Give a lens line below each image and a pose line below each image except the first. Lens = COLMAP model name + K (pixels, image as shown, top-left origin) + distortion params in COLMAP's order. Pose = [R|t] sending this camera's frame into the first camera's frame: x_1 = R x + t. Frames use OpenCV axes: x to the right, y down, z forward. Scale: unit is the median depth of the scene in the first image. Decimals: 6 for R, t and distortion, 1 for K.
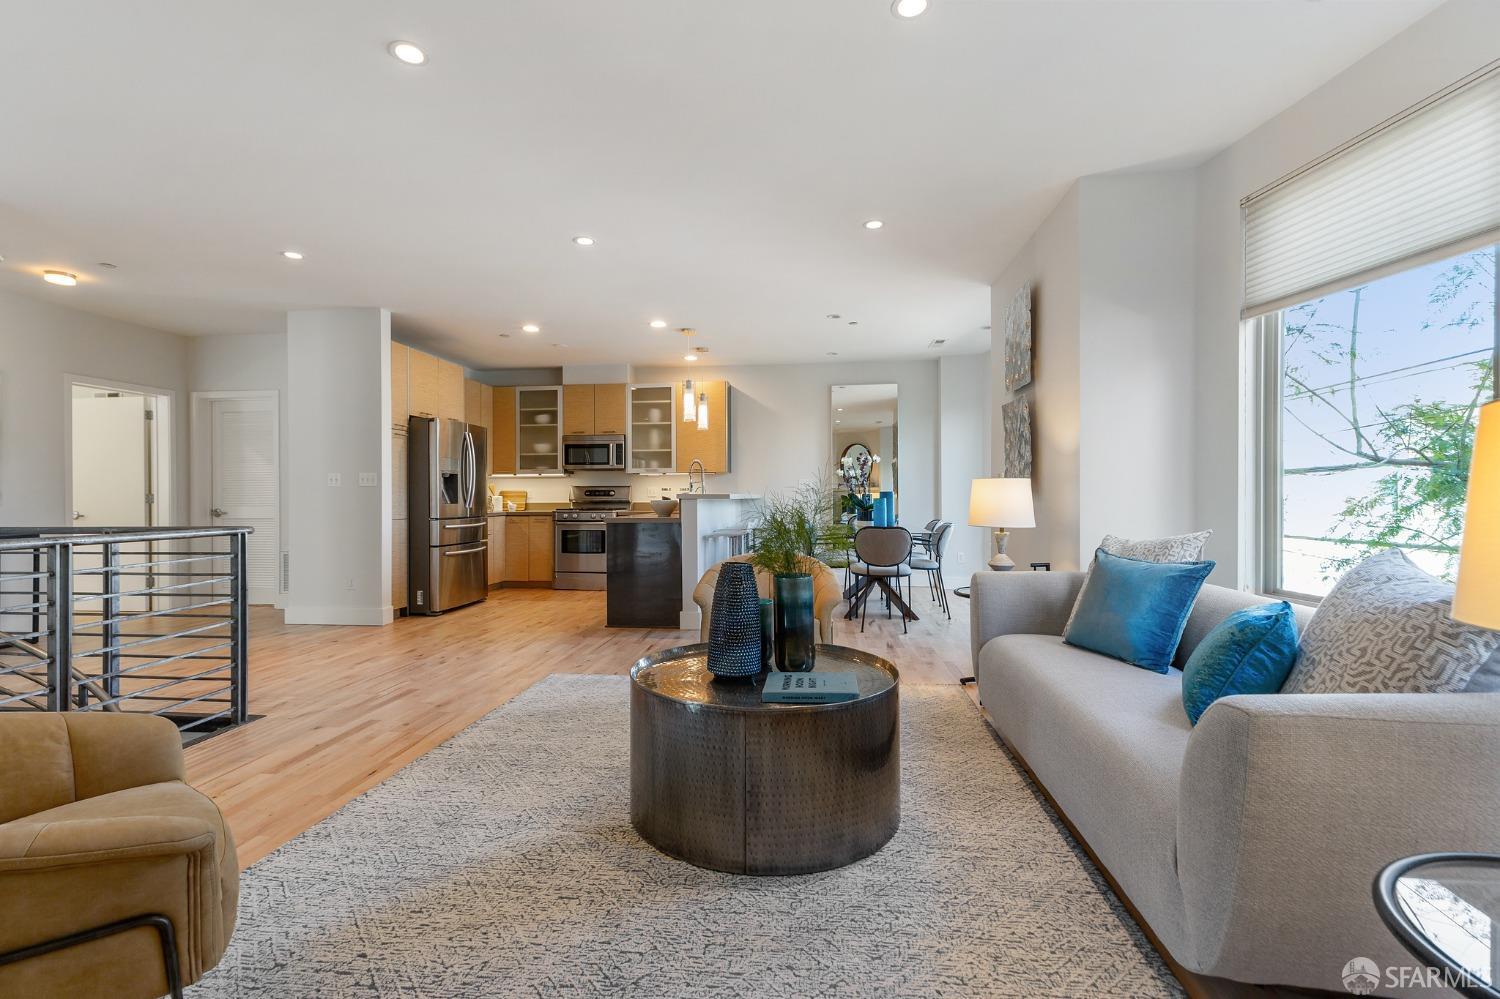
lens RADIAL K [[673.0, 0, 746.1], [0, 673.0, 492.3], [0, 0, 1]] dist [0.000676, -0.000542]
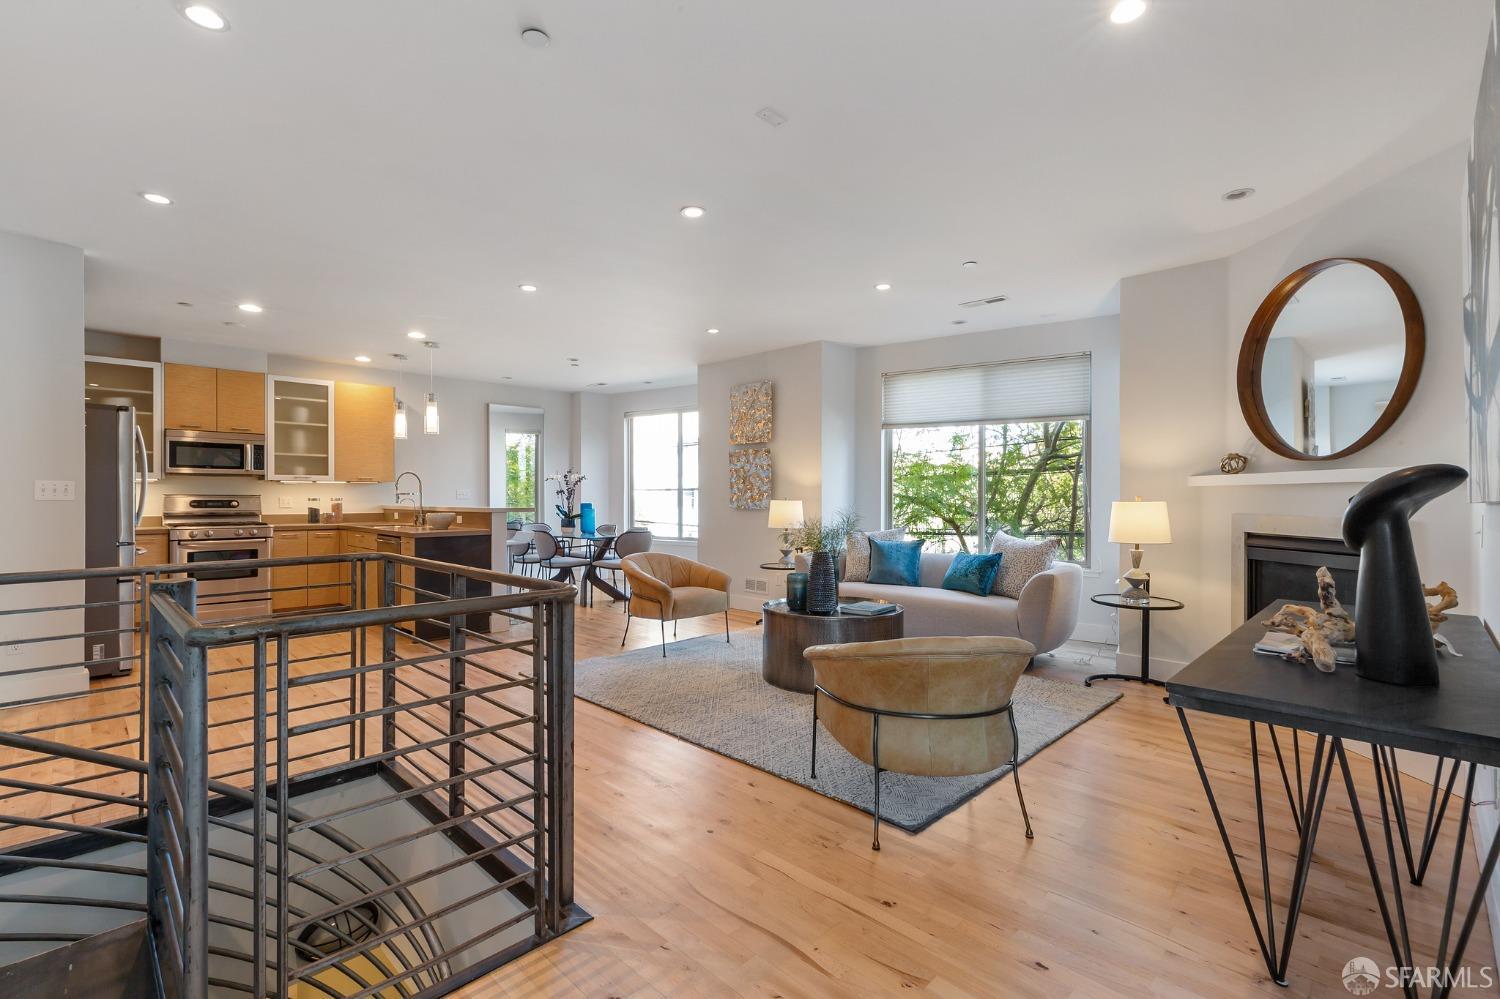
lens RADIAL K [[673.0, 0, 747.8], [0, 673.0, 495.3], [0, 0, 1]] dist [0.000676, -0.000542]
pose [[0.612683, 0.006721, 0.790300, -0.492600], [-0.008262, 0.999964, -0.002099, -0.013536], [-0.790286, -0.005243, 0.612716, 0.008134]]
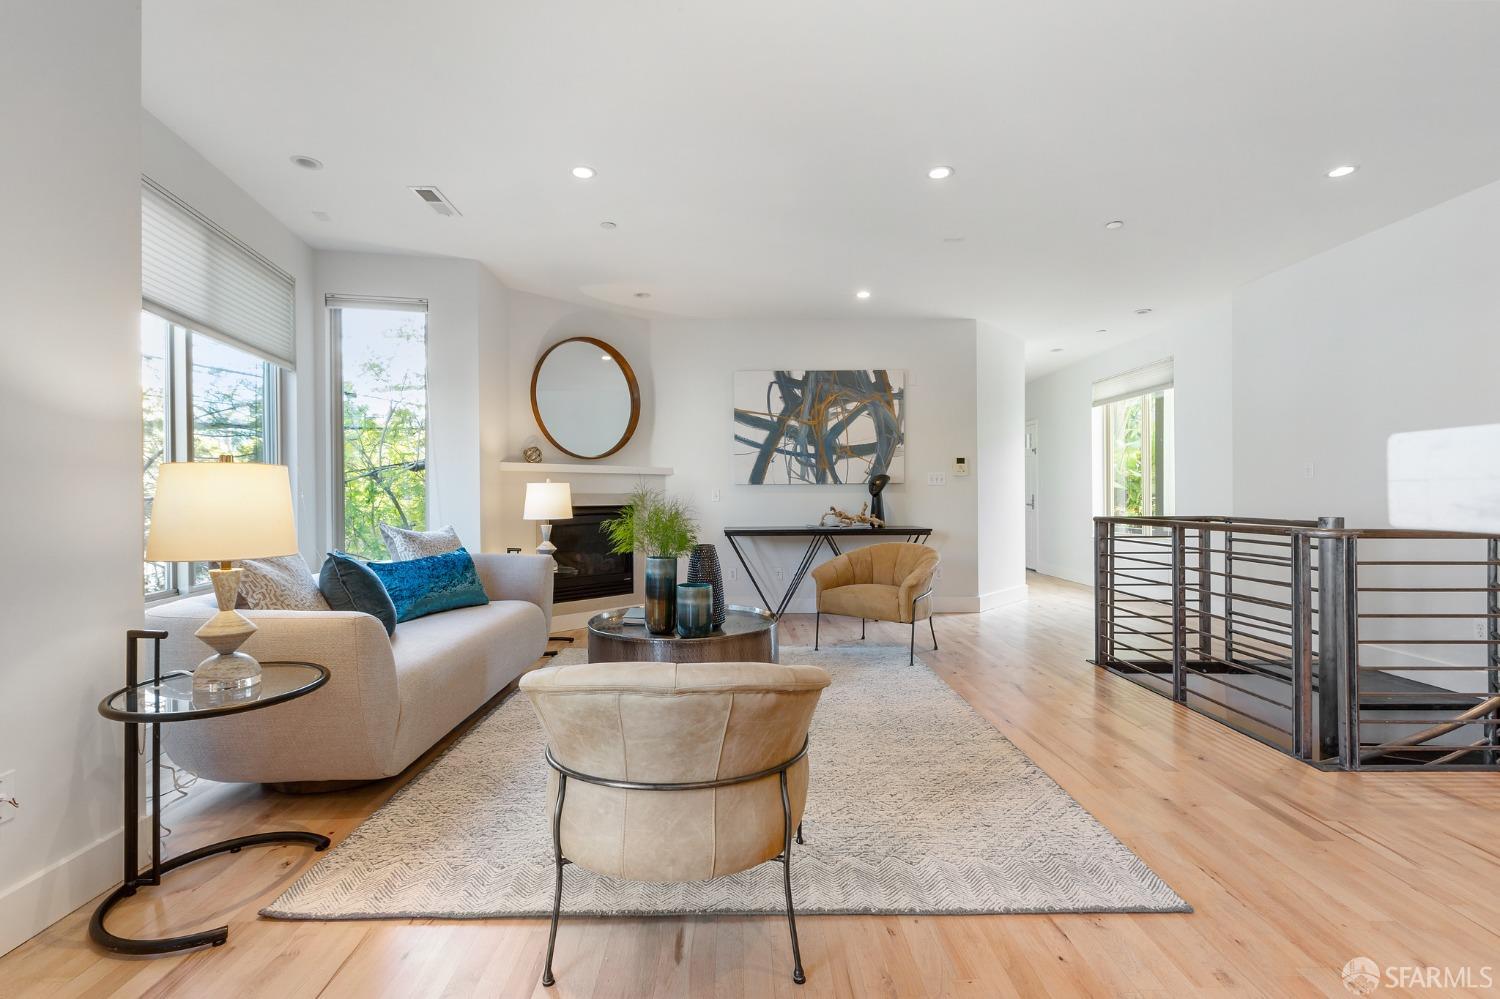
lens RADIAL K [[673.0, 0, 734.6], [0, 673.0, 485.6], [0, 0, 1]] dist [0.000676, -0.000542]
pose [[-0.994333, 0.006305, -0.106120, 0.021333], [0.008494, 0.999760, -0.020188, 0.004187], [0.105967, -0.020975, -0.994148, 0.731734]]
